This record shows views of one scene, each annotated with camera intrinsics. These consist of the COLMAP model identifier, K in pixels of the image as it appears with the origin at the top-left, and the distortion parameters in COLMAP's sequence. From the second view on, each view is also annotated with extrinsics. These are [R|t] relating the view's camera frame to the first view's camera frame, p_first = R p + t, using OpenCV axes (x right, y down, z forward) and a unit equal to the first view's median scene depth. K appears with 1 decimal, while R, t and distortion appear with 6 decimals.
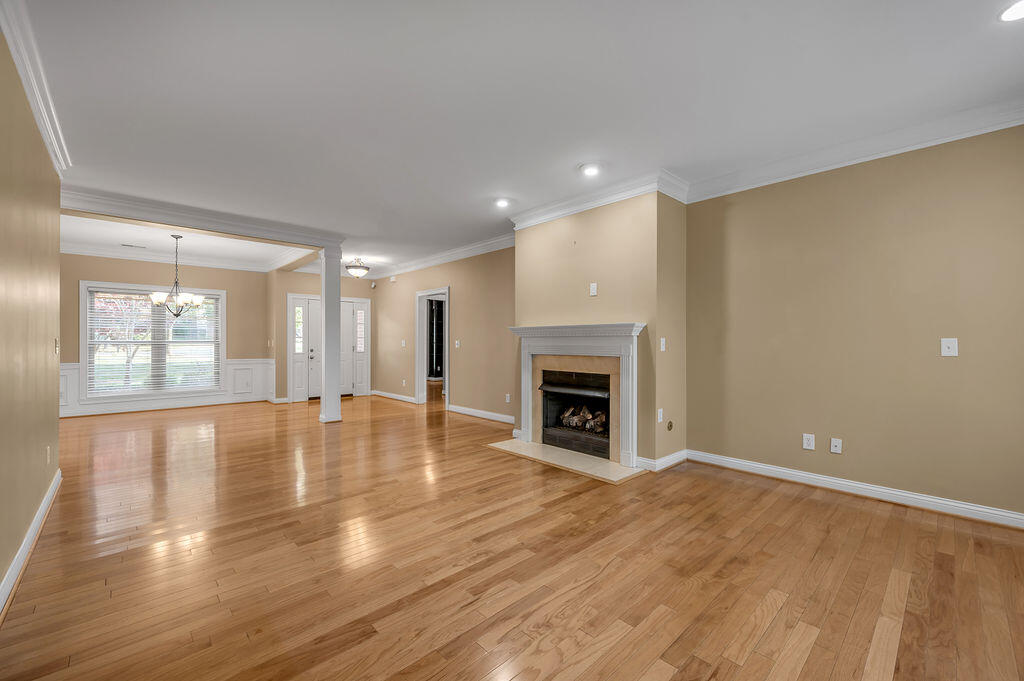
lens RADIAL K [[420.0, 0, 512.0], [0, 420.0, 340.5], [0, 0, 1]] dist [-0.001342, -0.000065]
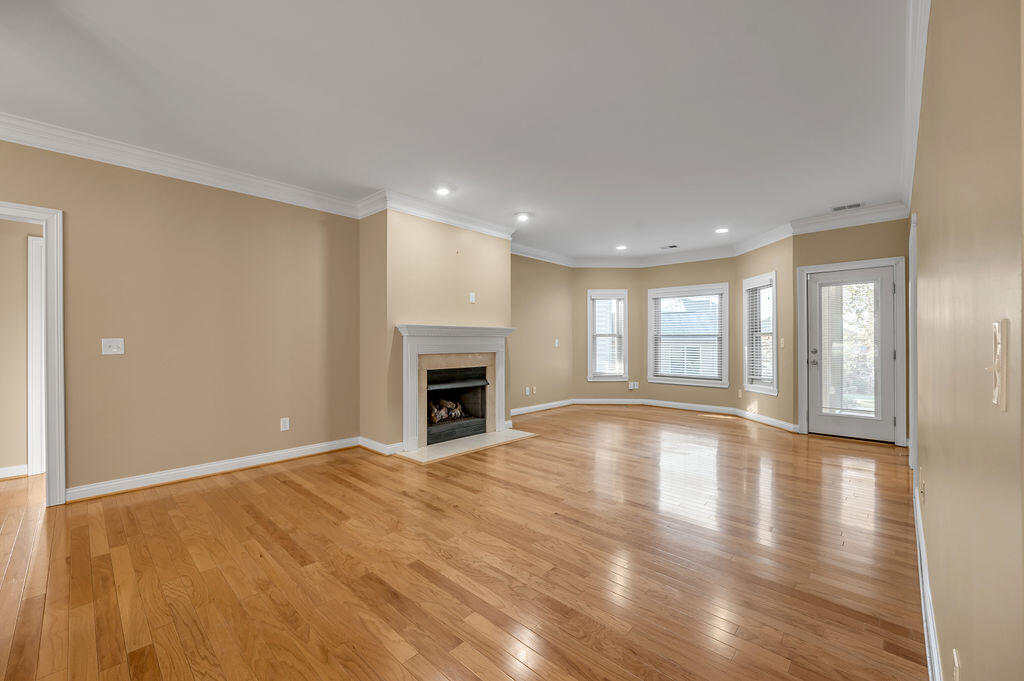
lens RADIAL K [[408.5, 0, 512.0], [0, 408.5, 340.5], [0, 0, 1]] dist [-0.000597, -0.000024]
pose [[-0.063009, 0.001416, 0.998012, -0.943566], [-0.001365, 0.999998, -0.001505, 0.002932], [-0.998012, -0.001457, -0.063007, 0.916101]]
